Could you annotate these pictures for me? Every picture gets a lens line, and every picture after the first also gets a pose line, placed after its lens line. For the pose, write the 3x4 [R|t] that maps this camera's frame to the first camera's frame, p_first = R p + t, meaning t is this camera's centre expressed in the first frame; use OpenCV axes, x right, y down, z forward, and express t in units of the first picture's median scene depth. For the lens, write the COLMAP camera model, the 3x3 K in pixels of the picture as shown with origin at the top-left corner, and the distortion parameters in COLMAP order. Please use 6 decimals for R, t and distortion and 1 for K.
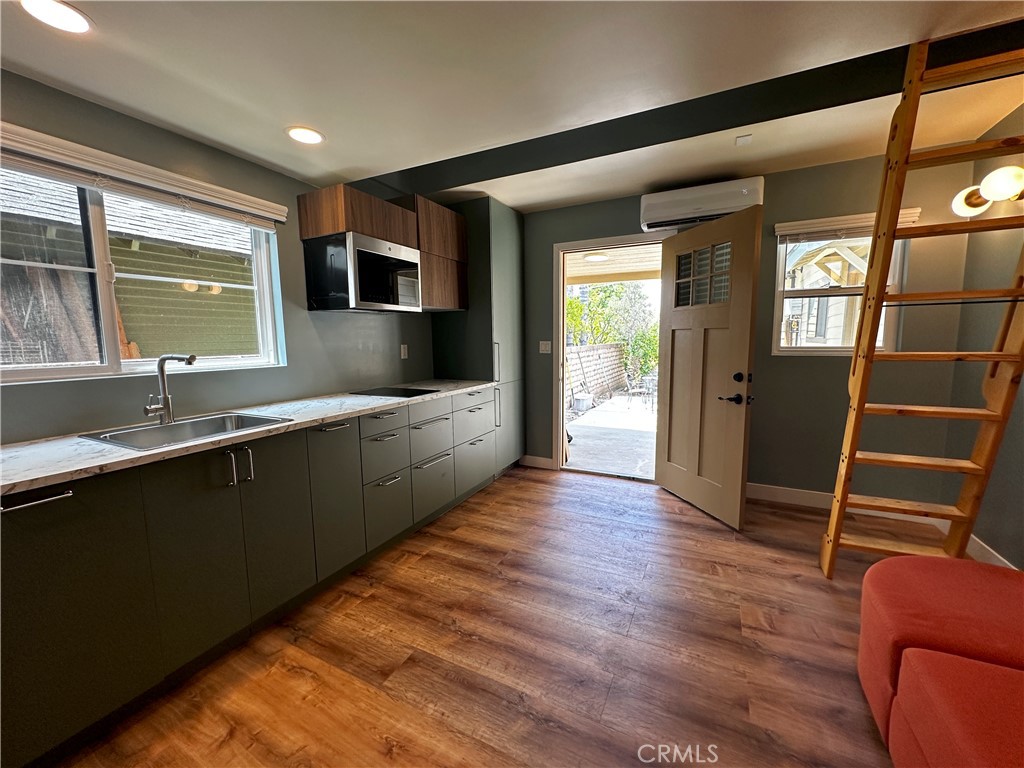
lens RADIAL K [[407.8, 0, 510.1], [0, 407.8, 386.6], [0, 0, 1]] dist [-0.005257, 0.001363]
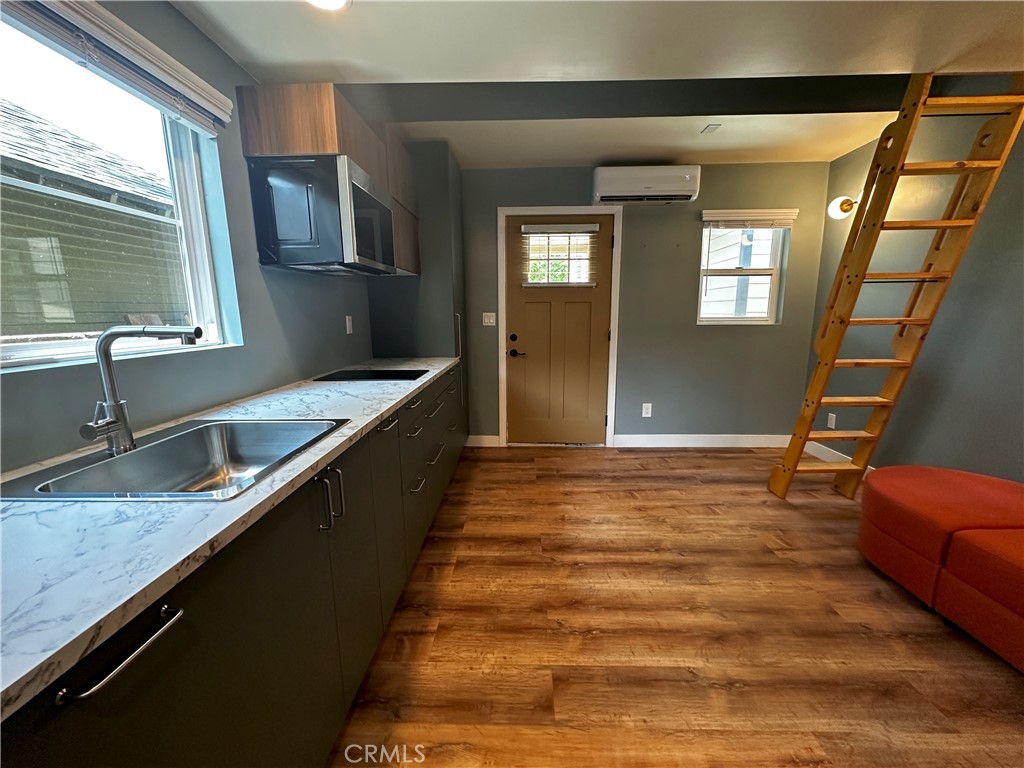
lens RADIAL K [[407.8, 0, 511.1], [0, 407.8, 386.8], [0, 0, 1]] dist [-0.005257, 0.001363]
pose [[0.904271, -0.073034, 0.420666, -0.558117], [0.048146, 0.996420, 0.069498, -0.009408], [-0.424236, -0.042592, 0.904550, 0.249753]]
